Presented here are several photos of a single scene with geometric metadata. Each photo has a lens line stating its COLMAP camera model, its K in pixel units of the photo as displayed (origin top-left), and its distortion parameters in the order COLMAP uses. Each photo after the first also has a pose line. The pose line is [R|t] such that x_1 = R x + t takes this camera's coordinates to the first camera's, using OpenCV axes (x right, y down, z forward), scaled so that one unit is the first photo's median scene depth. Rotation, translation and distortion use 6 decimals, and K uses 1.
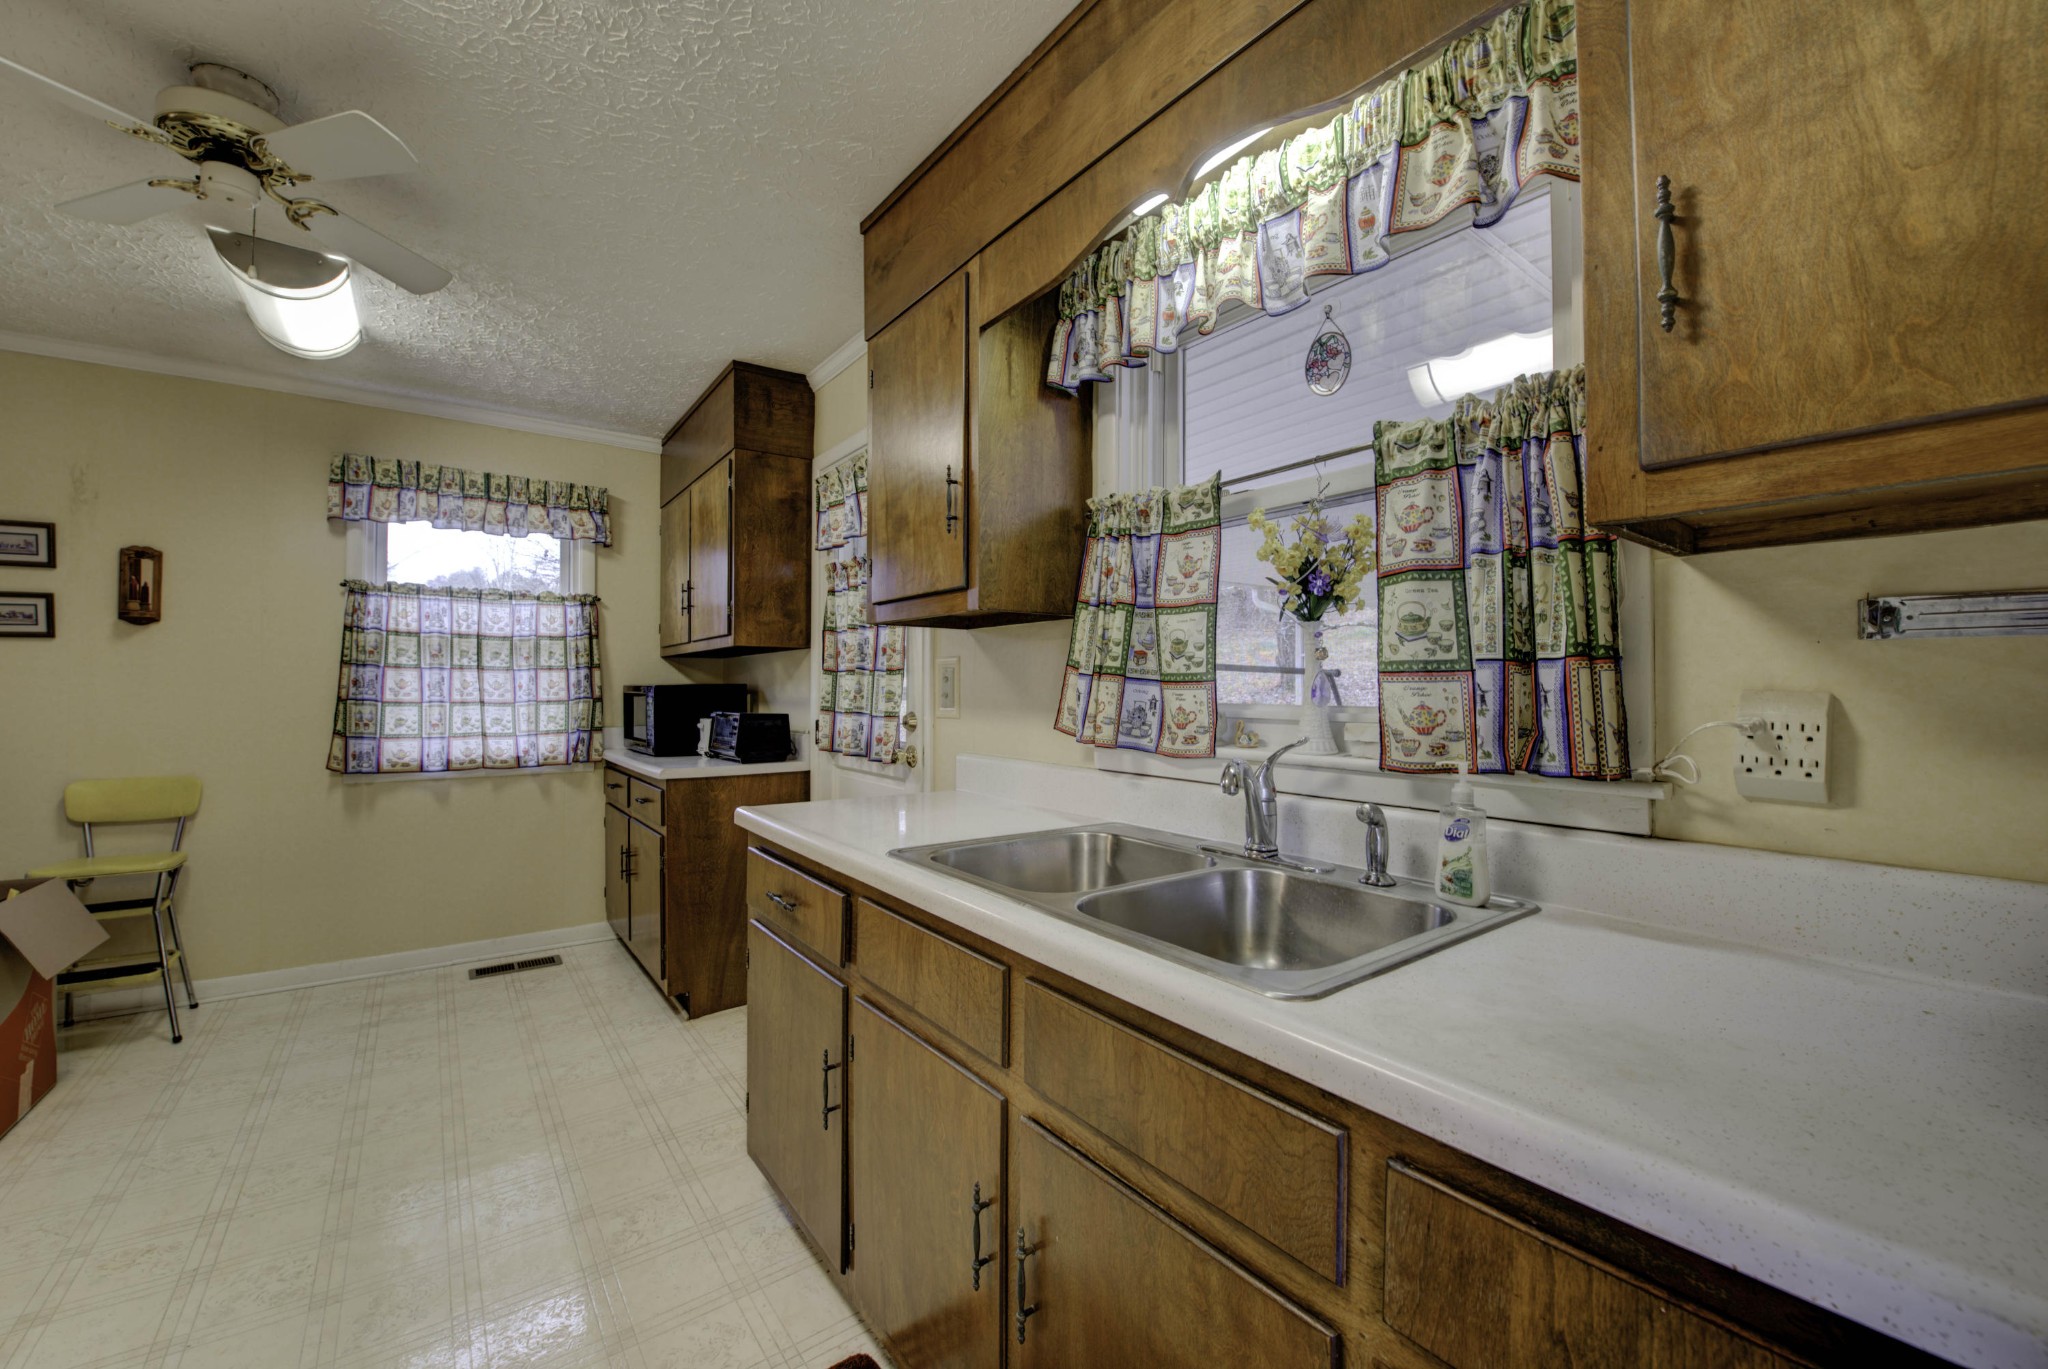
lens RADIAL K [[814.2, 0, 1048.7], [0, 814.2, 691.6], [0, 0, 1]] dist [-0.017649, 0.000039]
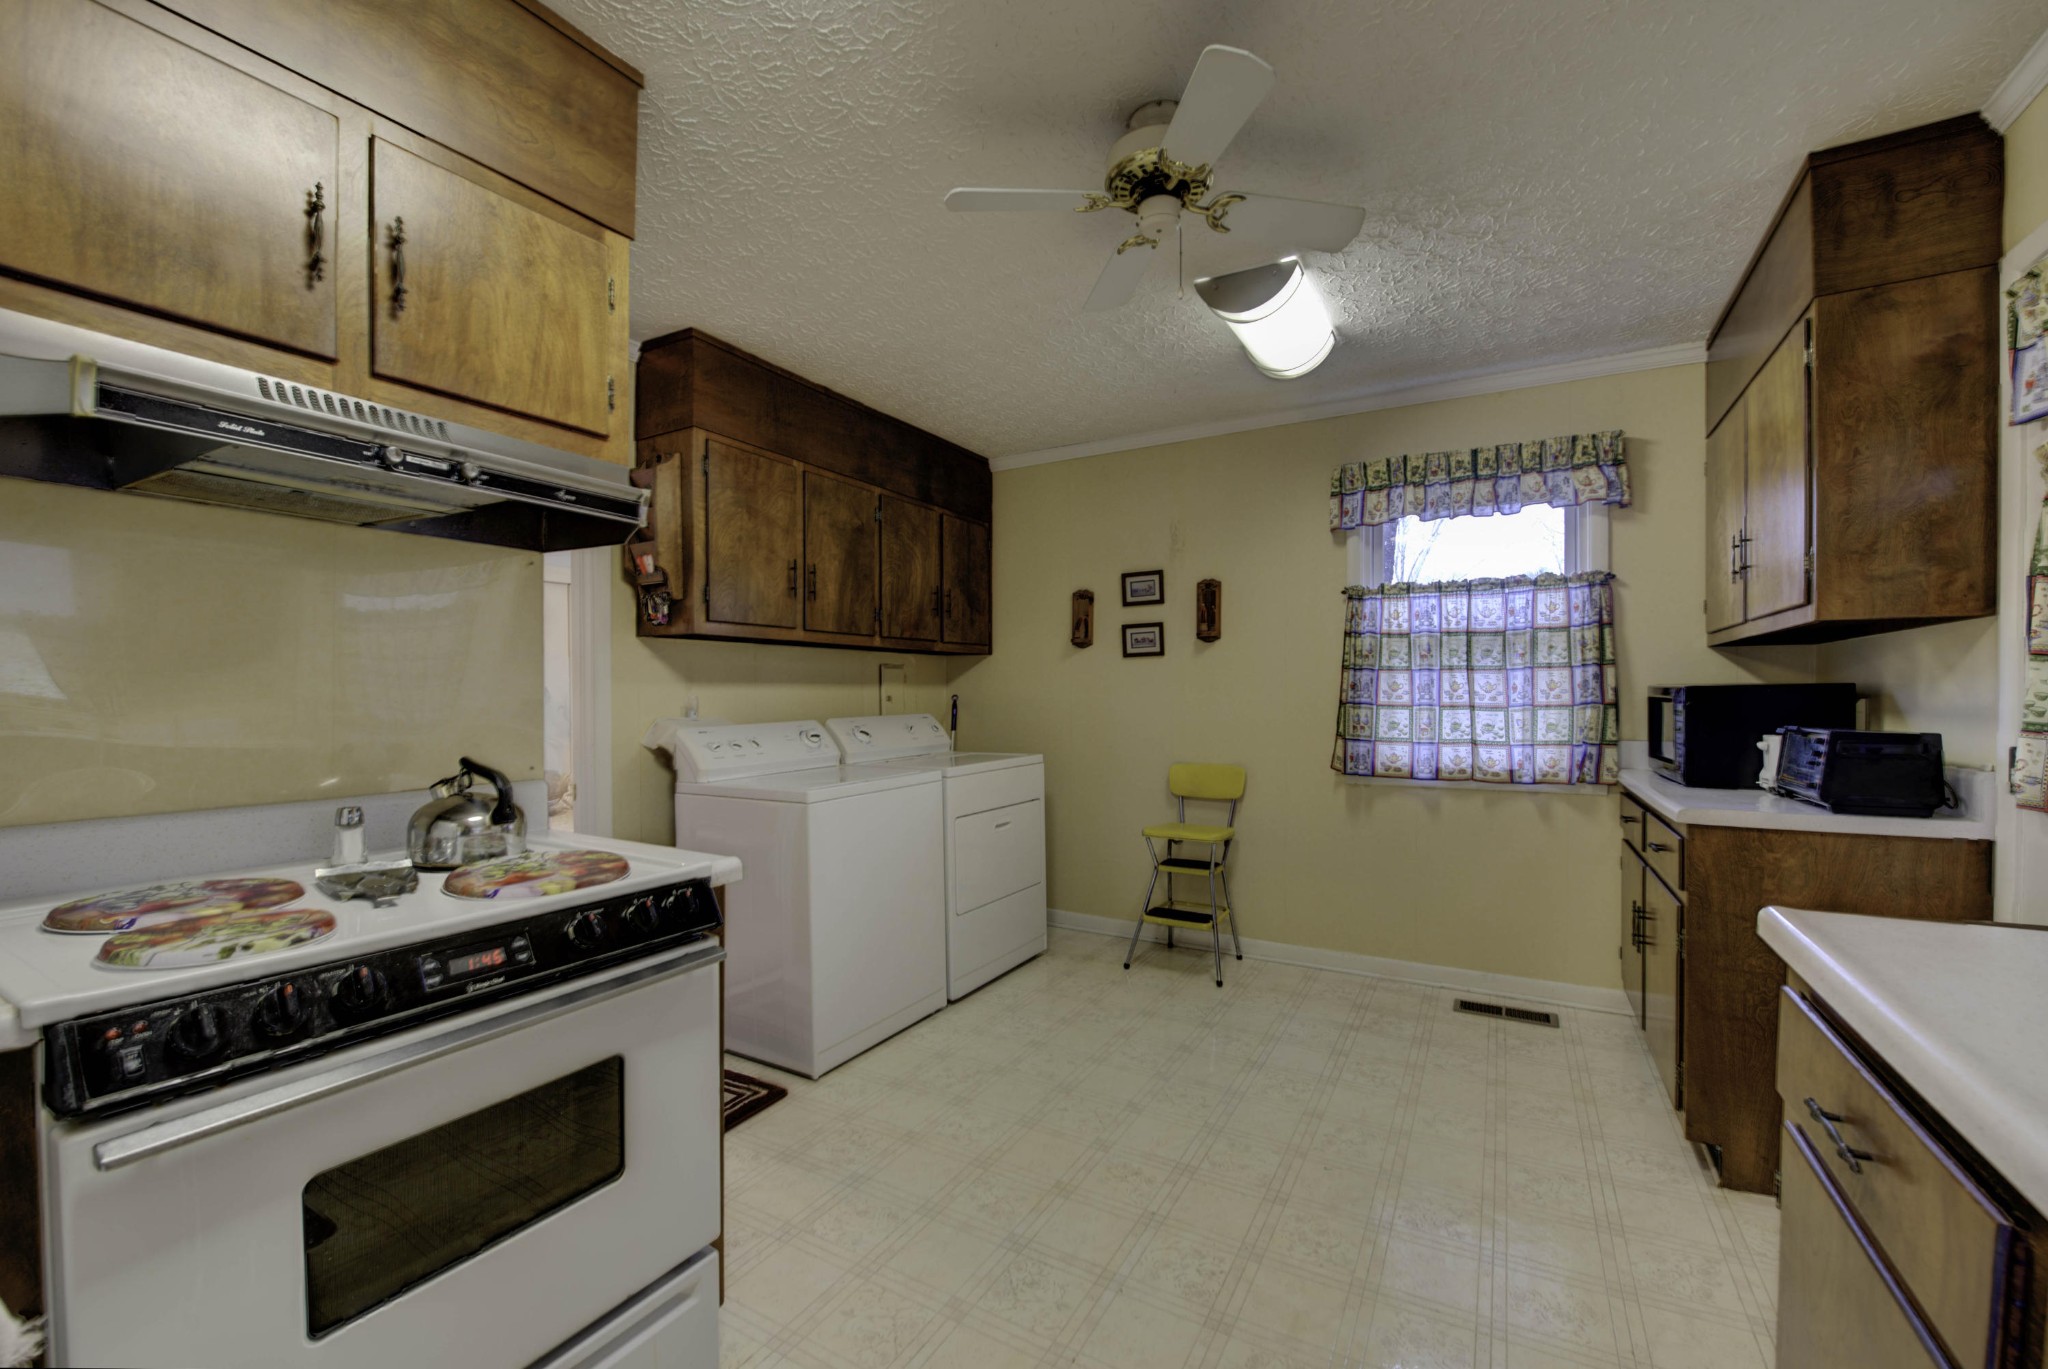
lens RADIAL K [[861.7, 0, 982.3], [0, 861.7, 699.0], [0, 0, 1]] dist [-0.010763, -0.000562]
pose [[0.374666, 0.004613, -0.927148, -0.020986], [0.002716, 0.999978, 0.006073, -0.002333], [0.927156, -0.004794, 0.374645, 0.141793]]
